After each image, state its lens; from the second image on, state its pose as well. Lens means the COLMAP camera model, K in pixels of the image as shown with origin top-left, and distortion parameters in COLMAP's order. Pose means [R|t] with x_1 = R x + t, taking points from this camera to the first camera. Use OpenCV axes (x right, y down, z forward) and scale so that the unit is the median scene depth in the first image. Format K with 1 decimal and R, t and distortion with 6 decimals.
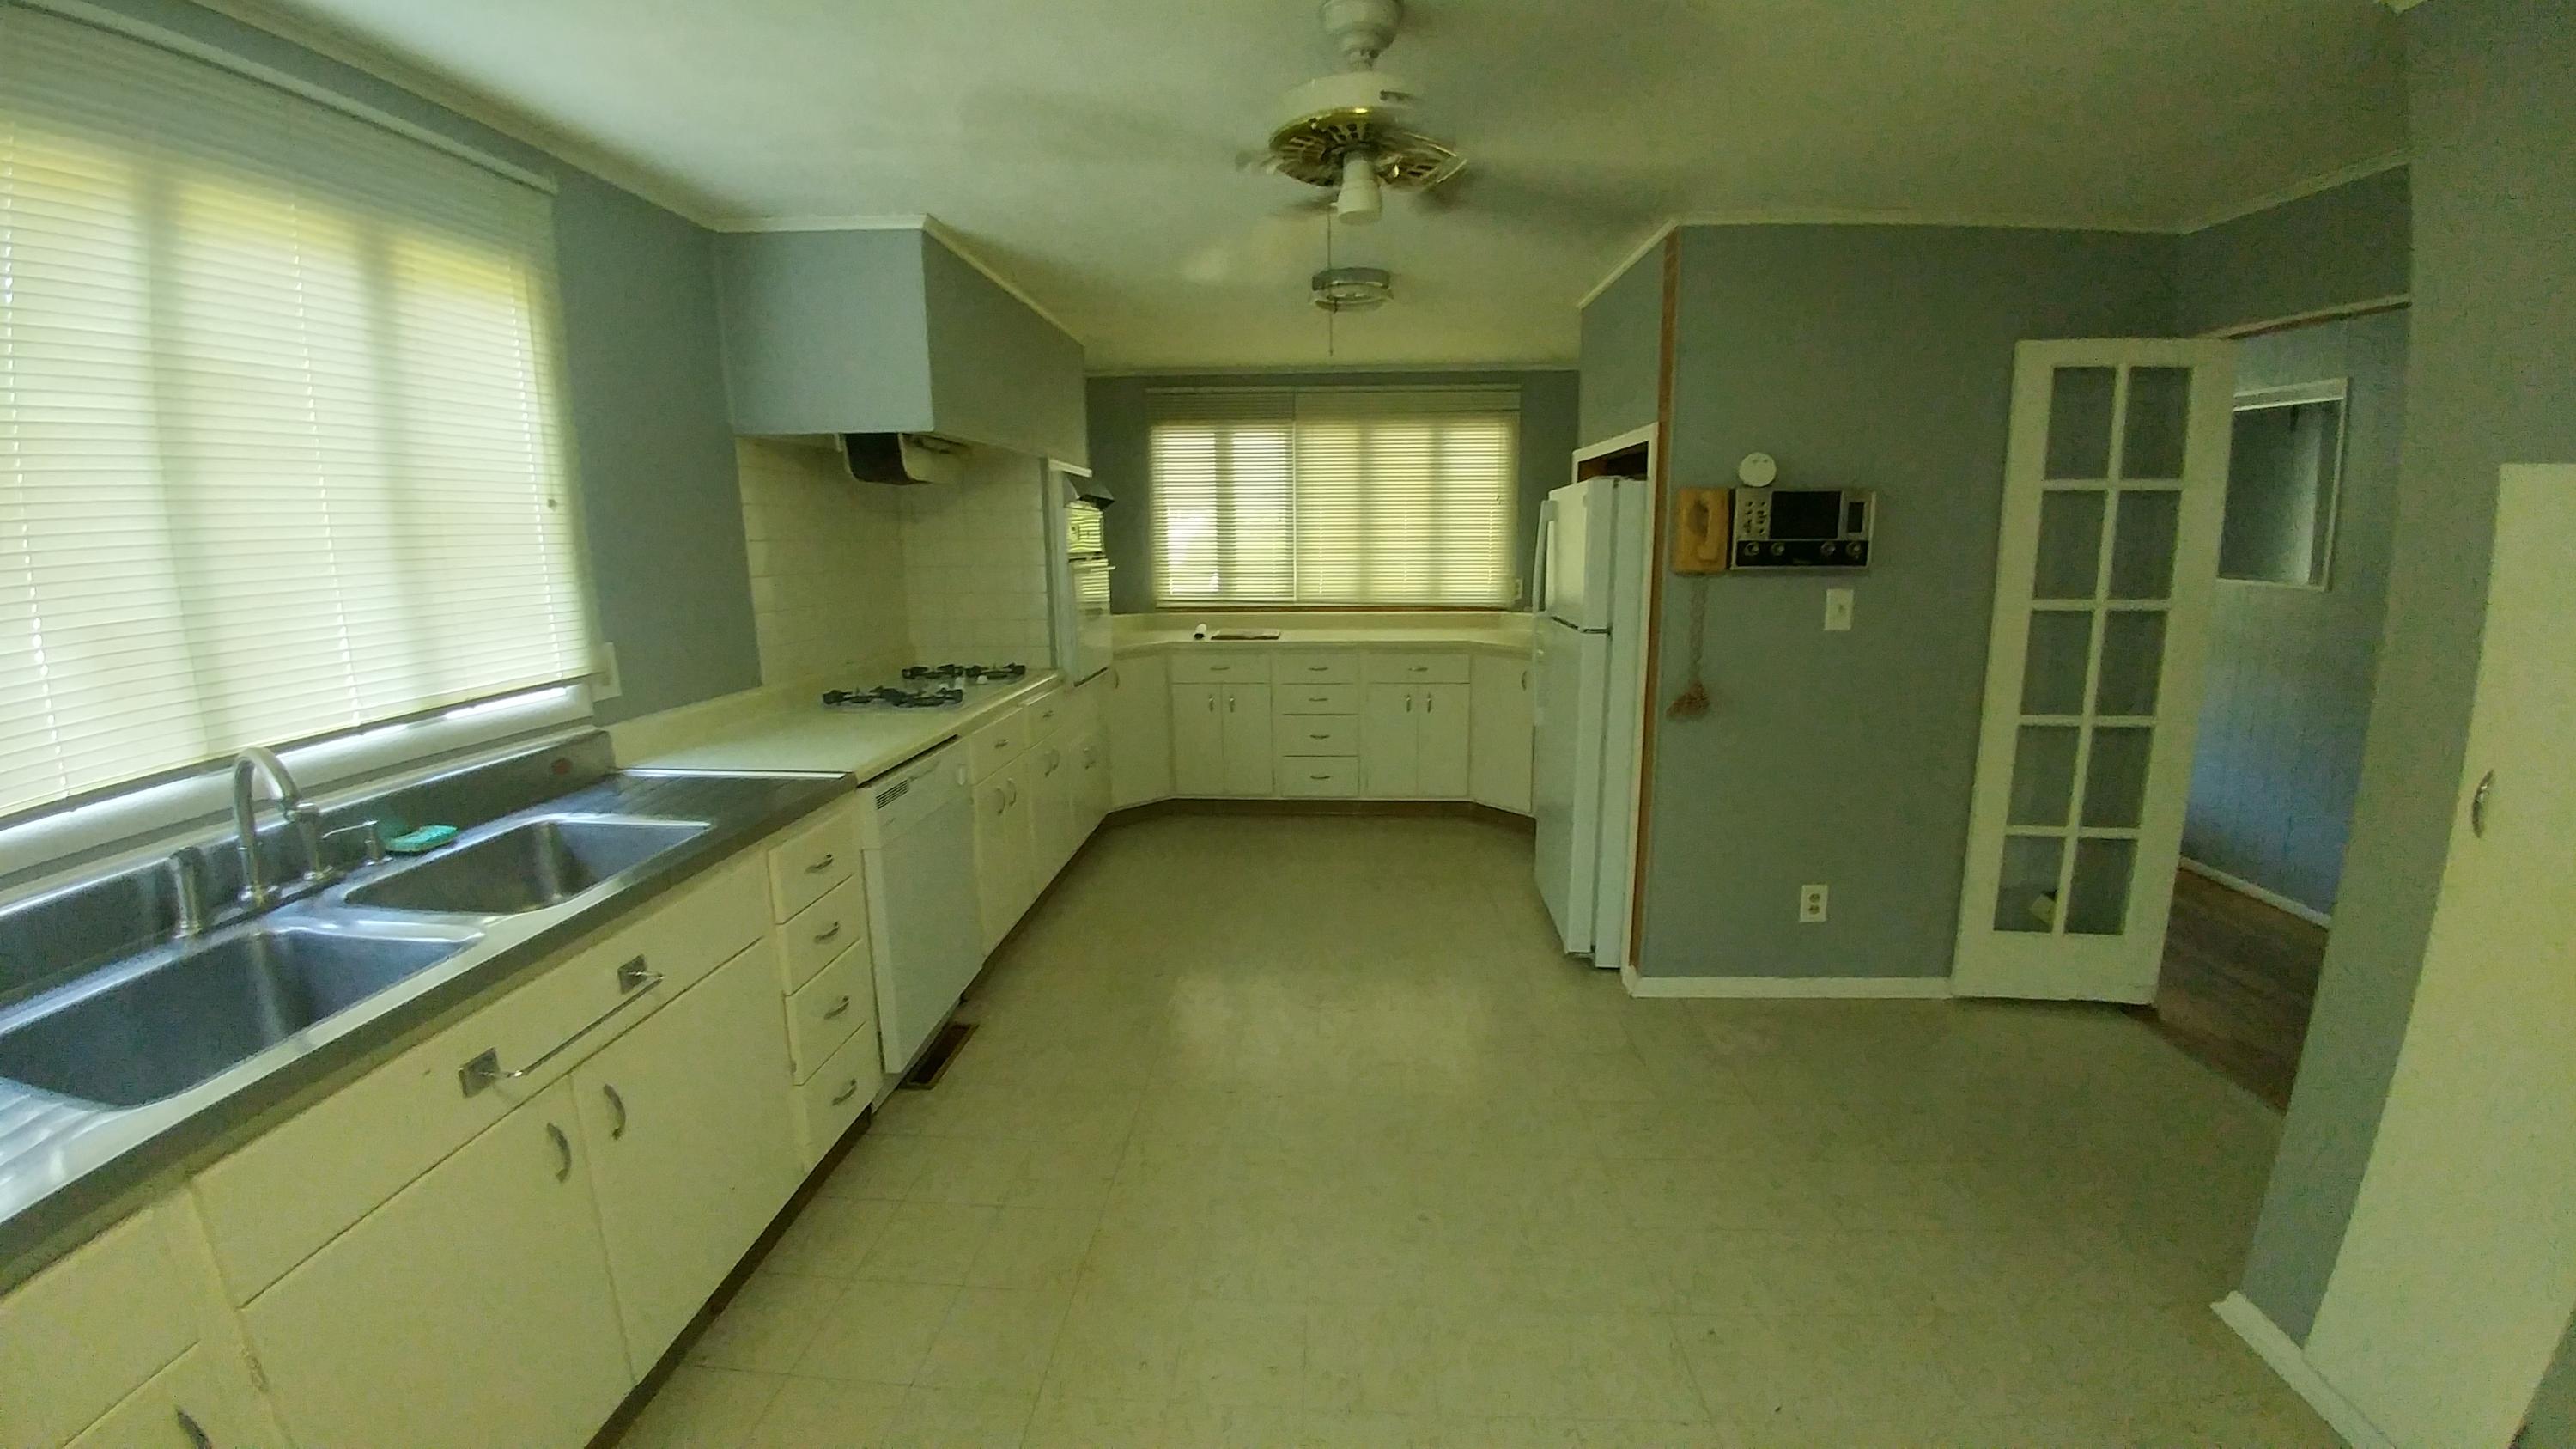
lens RADIAL K [[953.7, 0, 1286.9], [0, 953.7, 708.4], [0, 0, 1]] dist [-0.012307, -0.022699]
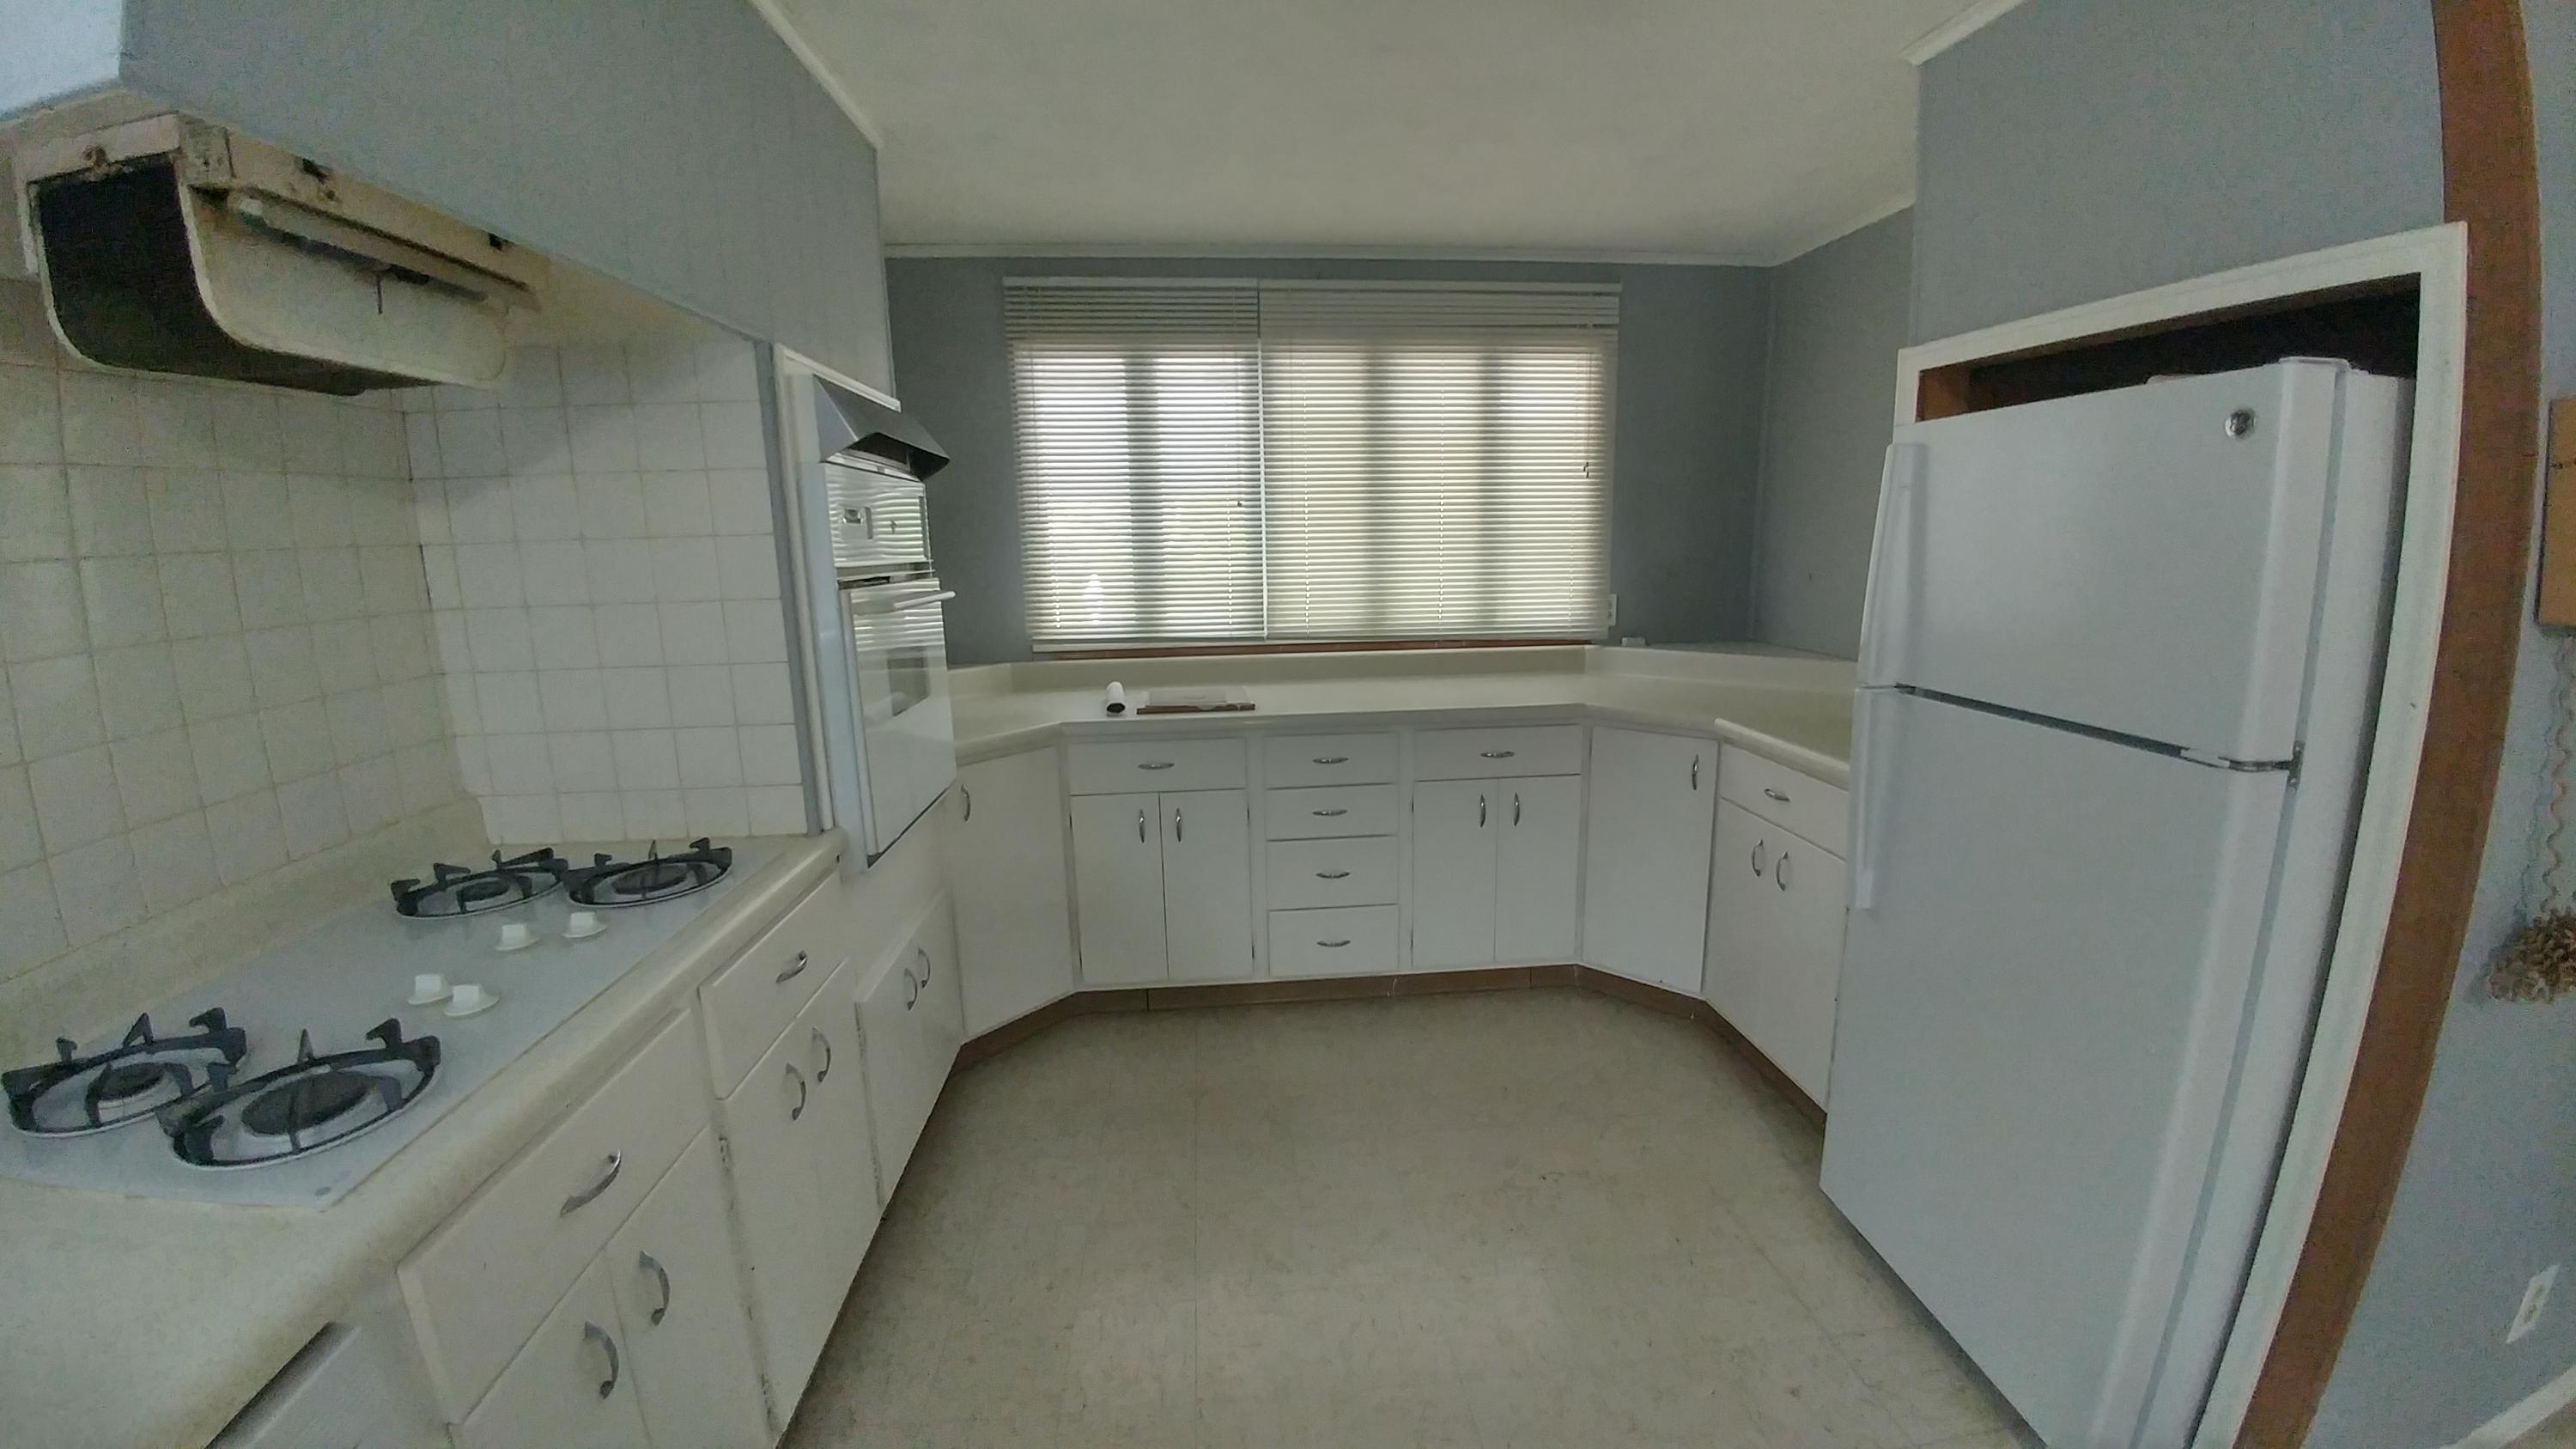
lens RADIAL K [[953.7, 0, 1286.9], [0, 953.7, 708.4], [0, 0, 1]] dist [-0.012307, -0.022699]
pose [[0.989725, -0.034103, 0.138857, -0.071284], [0.034462, 0.999406, -0.000181, -0.073424], [-0.138768, 0.004964, 0.990312, 0.433055]]
